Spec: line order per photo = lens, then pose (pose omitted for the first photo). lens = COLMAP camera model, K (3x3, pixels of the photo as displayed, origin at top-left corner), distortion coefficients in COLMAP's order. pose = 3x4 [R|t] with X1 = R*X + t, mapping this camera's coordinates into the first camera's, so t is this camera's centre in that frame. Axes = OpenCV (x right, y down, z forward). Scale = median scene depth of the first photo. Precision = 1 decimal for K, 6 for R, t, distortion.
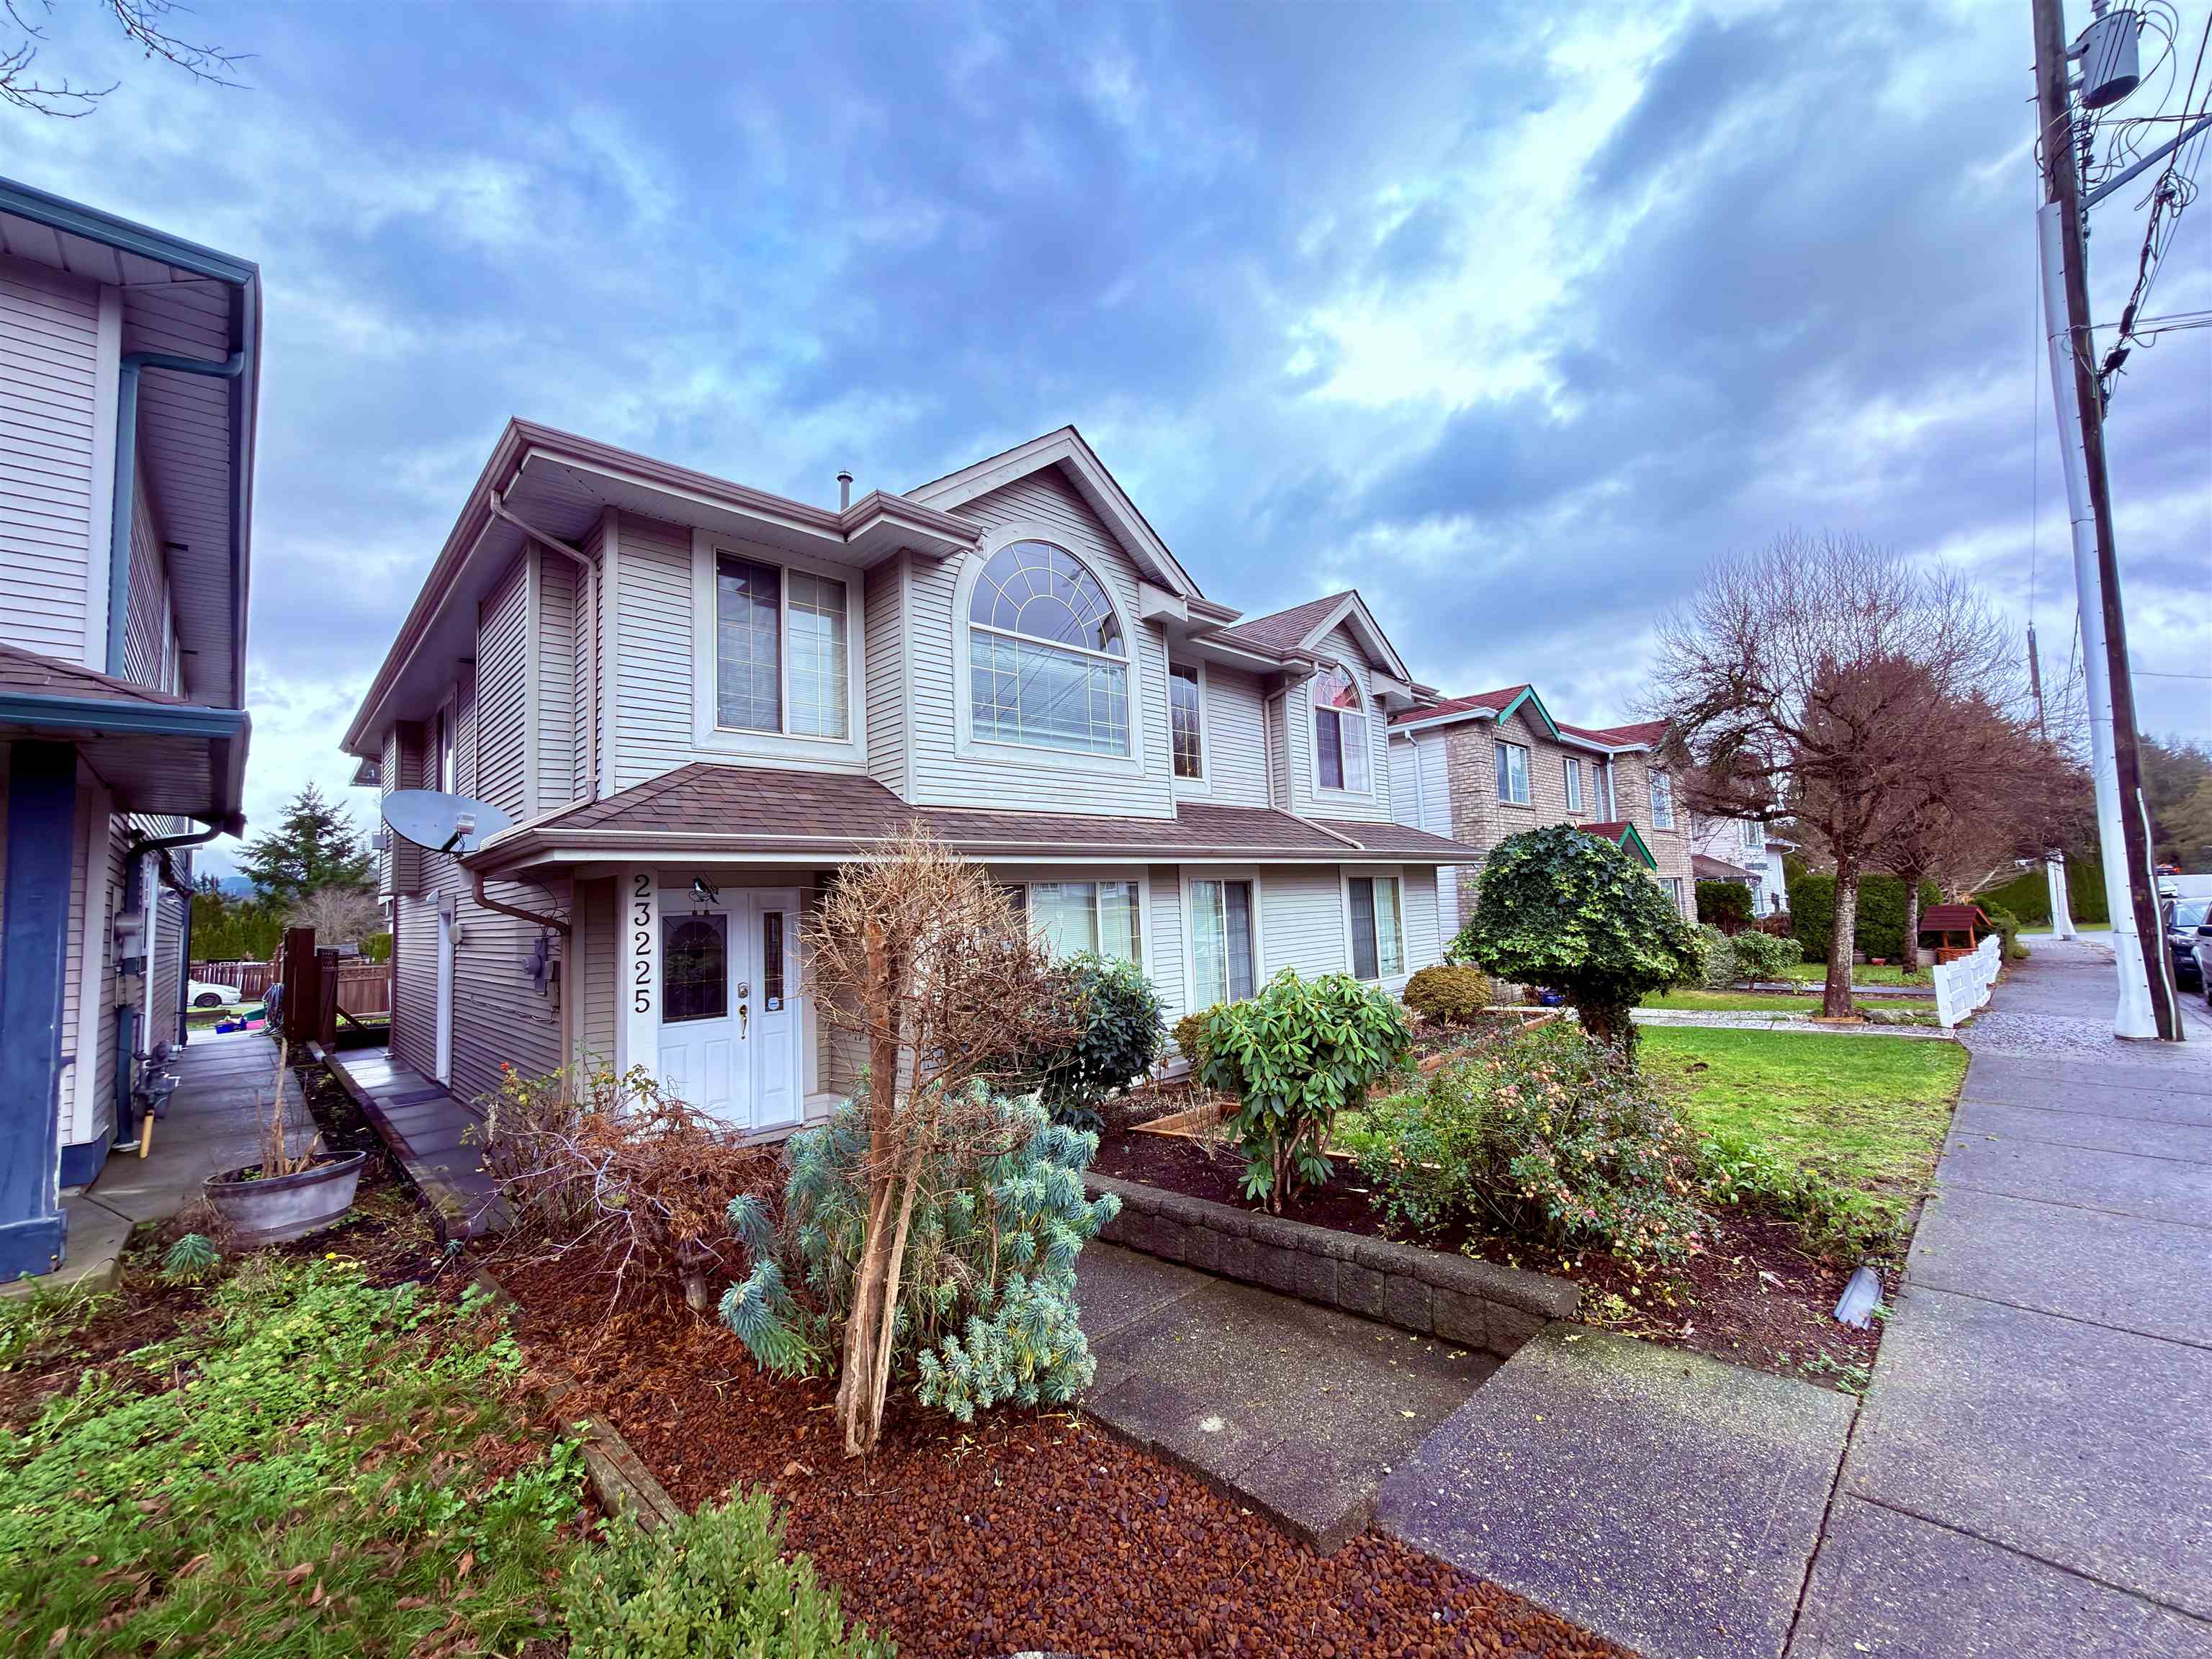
lens RADIAL K [[880.2, 0, 1101.7], [0, 880.2, 835.4], [0, 0, 1]] dist [-0.001278, -0.000015]
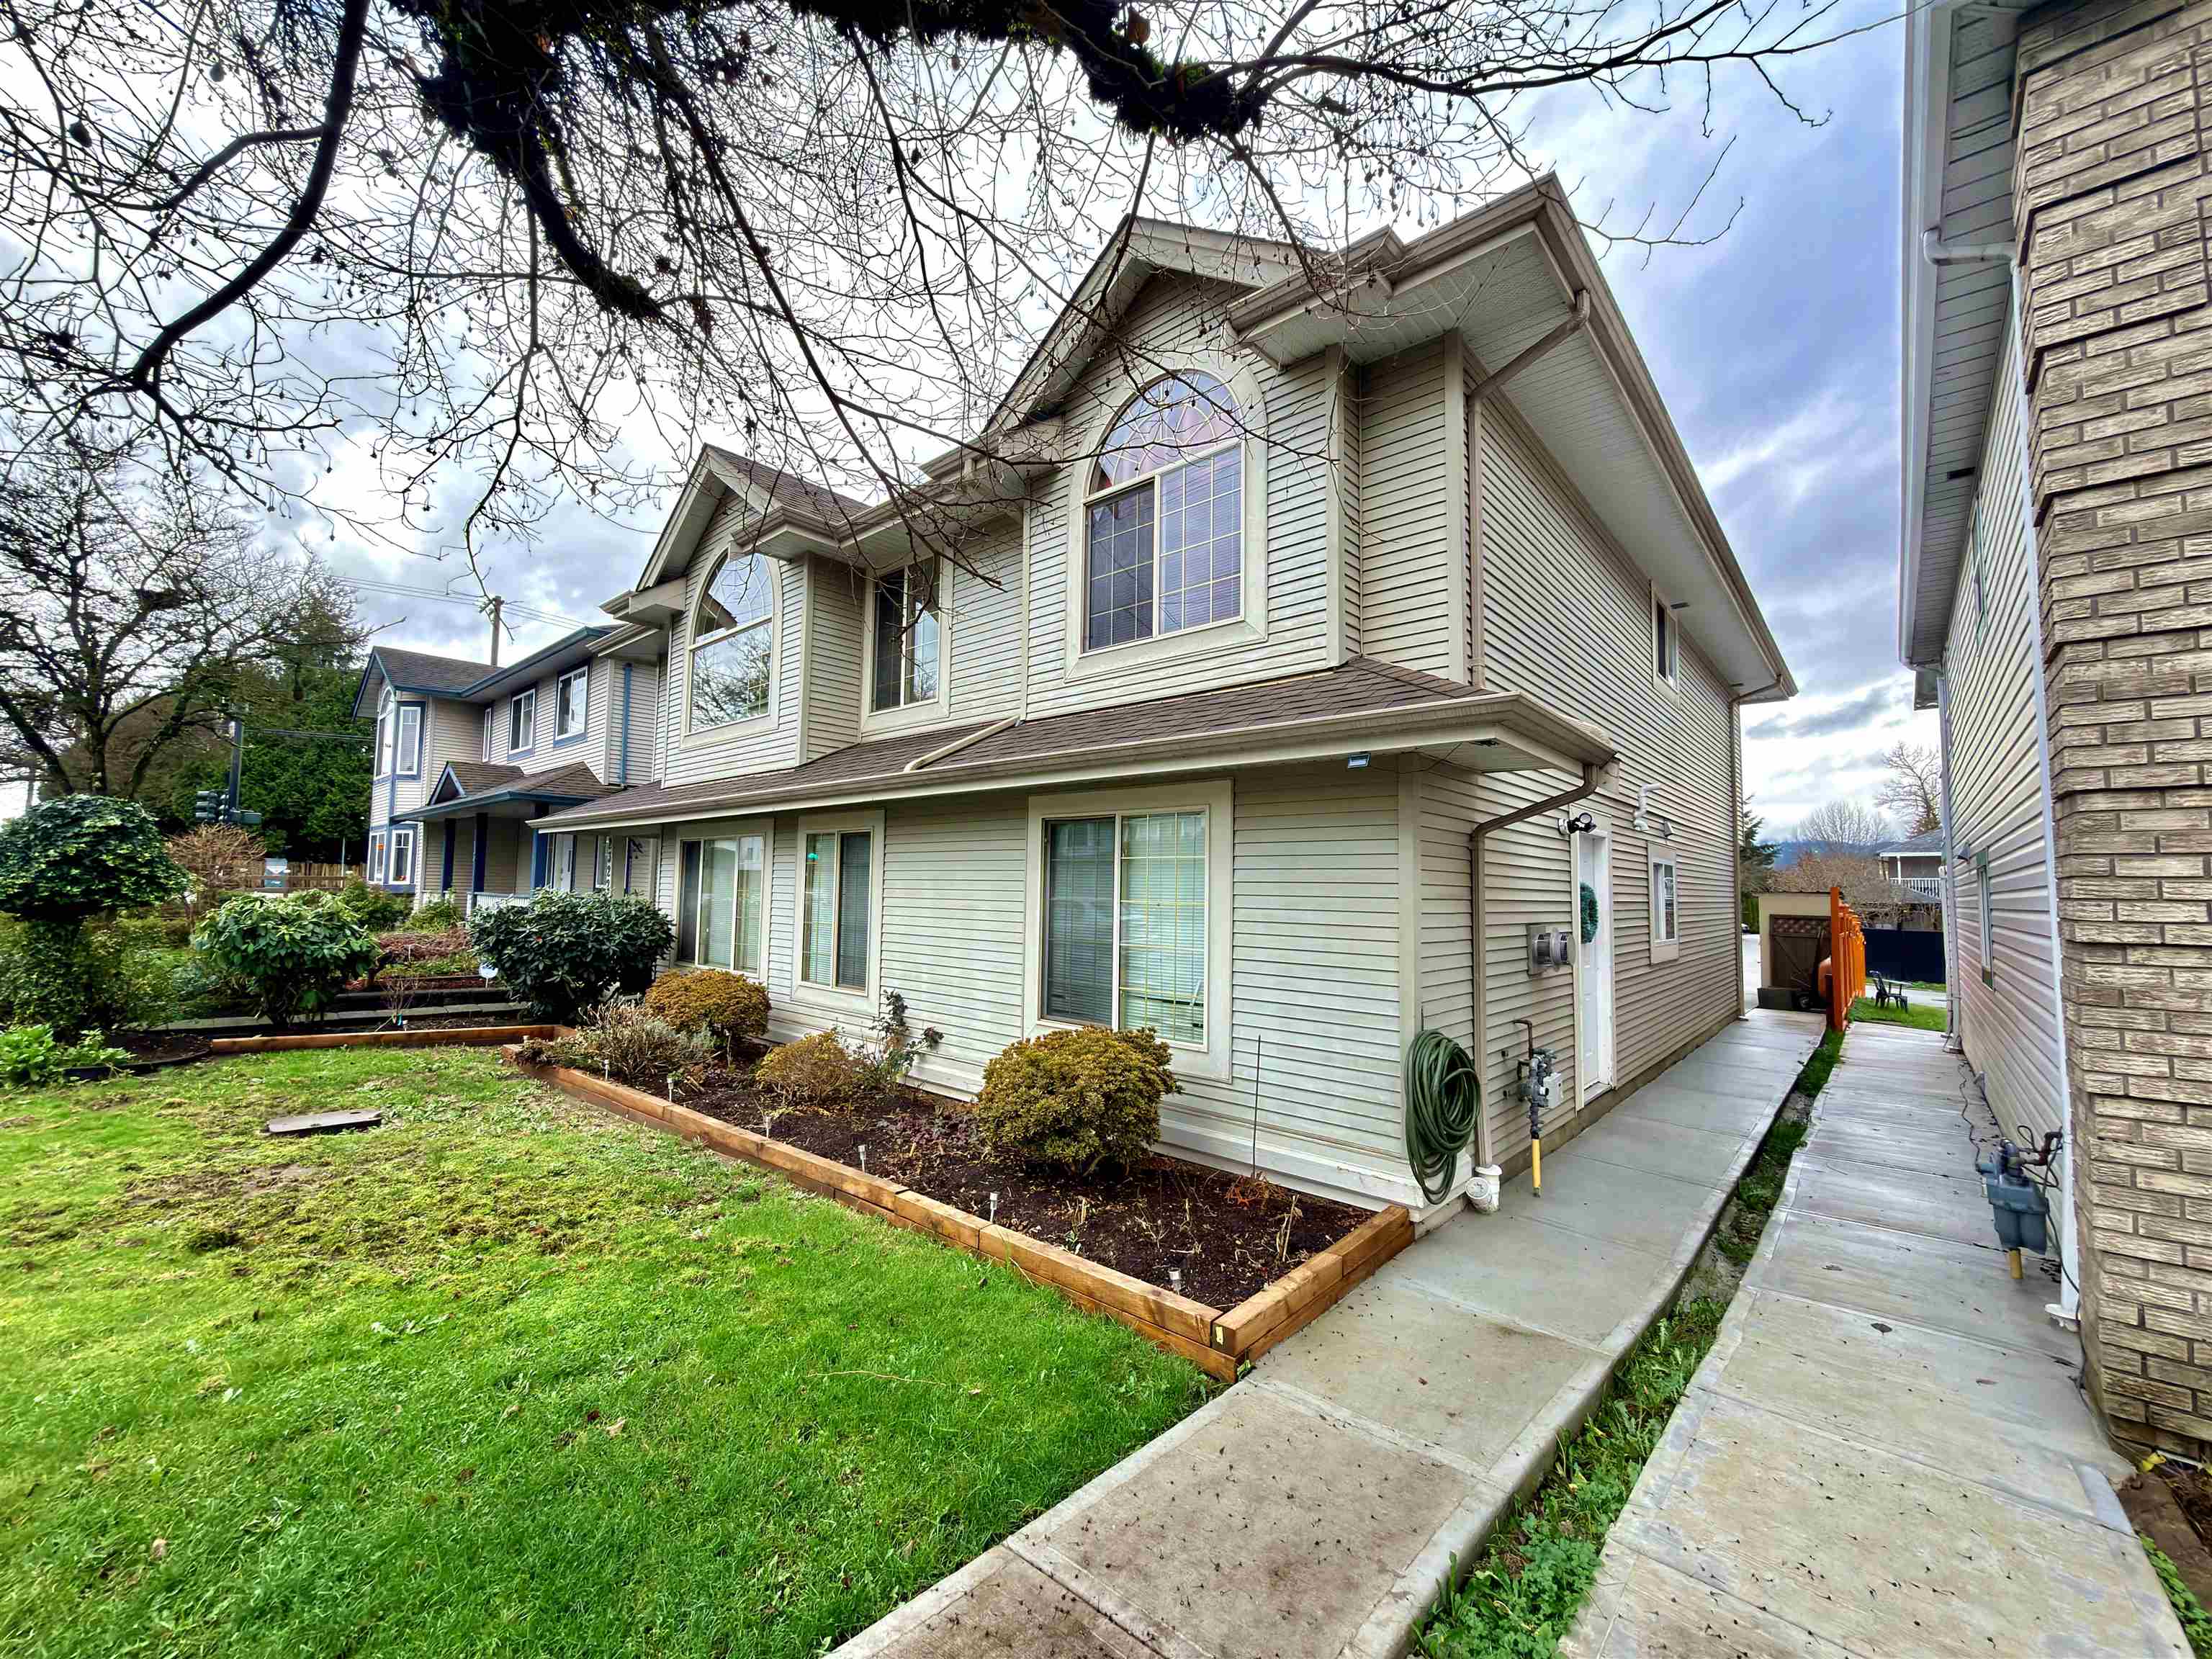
lens RADIAL K [[880.2, 0, 1102.6], [0, 880.2, 831.6], [0, 0, 1]] dist [-0.001278, -0.000015]
pose [[0.064229, -0.022744, -0.997676, 1.078930], [0.057077, 0.998187, -0.019081, 0.090153], [0.996302, -0.055719, 0.065411, 1.344984]]
